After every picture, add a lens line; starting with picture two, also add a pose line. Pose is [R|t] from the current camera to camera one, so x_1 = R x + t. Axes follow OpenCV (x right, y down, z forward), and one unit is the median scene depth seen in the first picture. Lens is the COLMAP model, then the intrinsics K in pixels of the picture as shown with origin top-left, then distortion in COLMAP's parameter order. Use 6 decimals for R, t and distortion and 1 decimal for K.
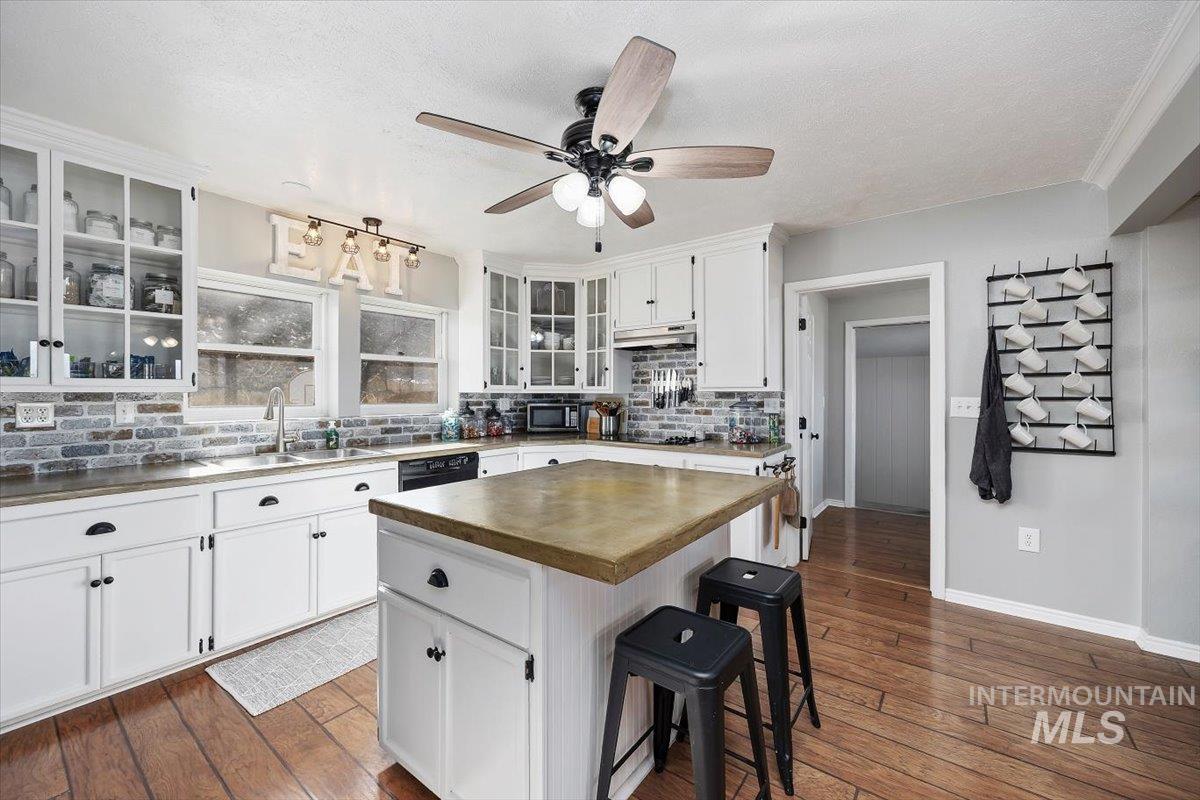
lens RADIAL K [[472.7, 0, 600.0], [0, 472.7, 400.0], [0, 0, 1]] dist [0.003472, 0.000093]
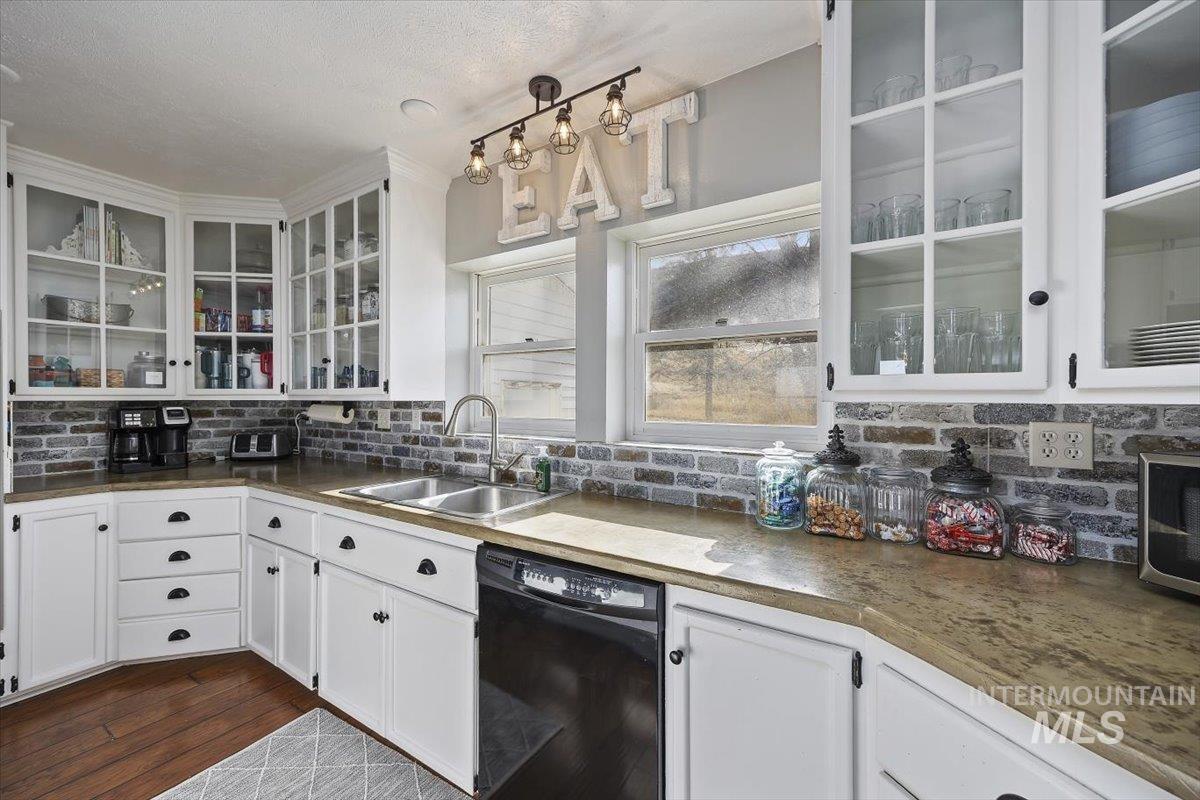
lens RADIAL K [[472.7, 0, 600.0], [0, 472.7, 400.0], [0, 0, 1]] dist [0.003472, 0.000093]
pose [[0.065757, -0.002313, -0.997833, 0.065026], [-0.016226, 0.999863, -0.003387, -0.015188], [0.997704, 0.016413, 0.065710, 0.969695]]
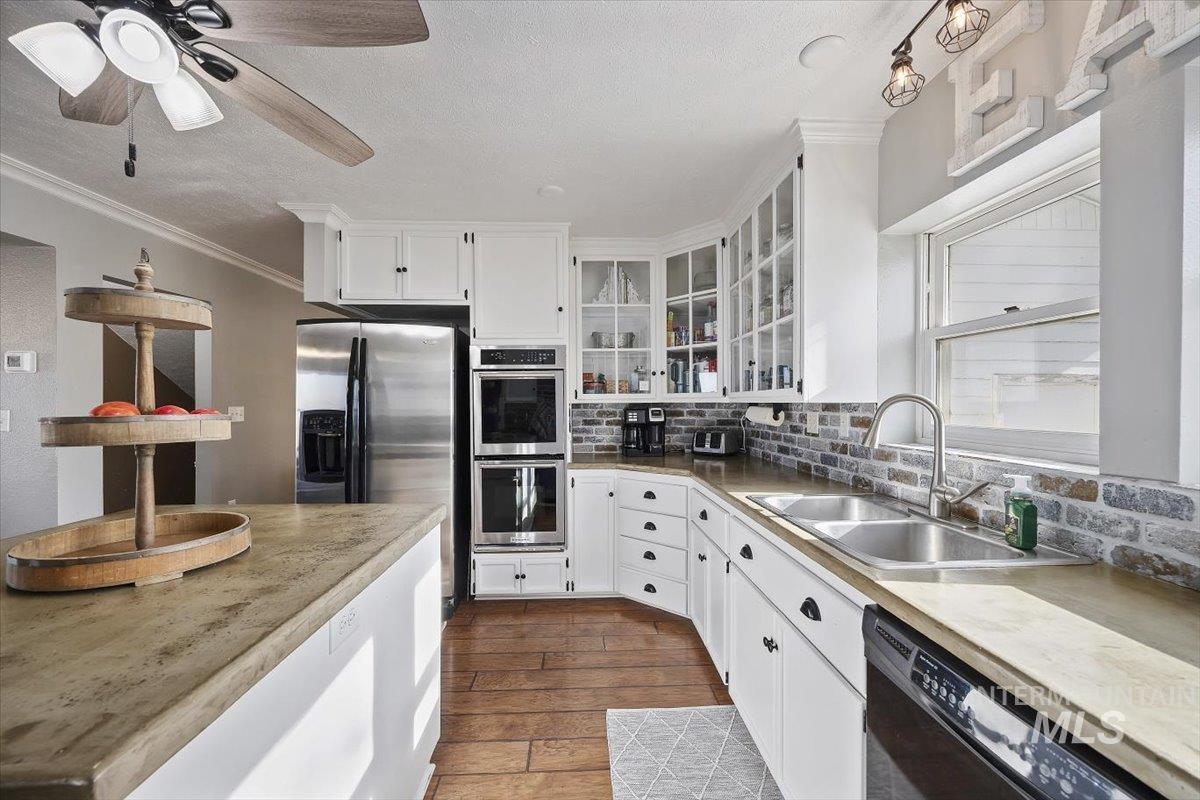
lens RADIAL K [[469.5, 0, 599.8], [0, 469.5, 405.5], [0, 0, 1]] dist [0.000437, -0.000167]
pose [[-0.776060, 0.002089, -0.630655, -0.046983], [-0.010394, 0.999816, 0.016102, -0.014922], [0.630573, 0.019051, -0.775896, 1.014147]]
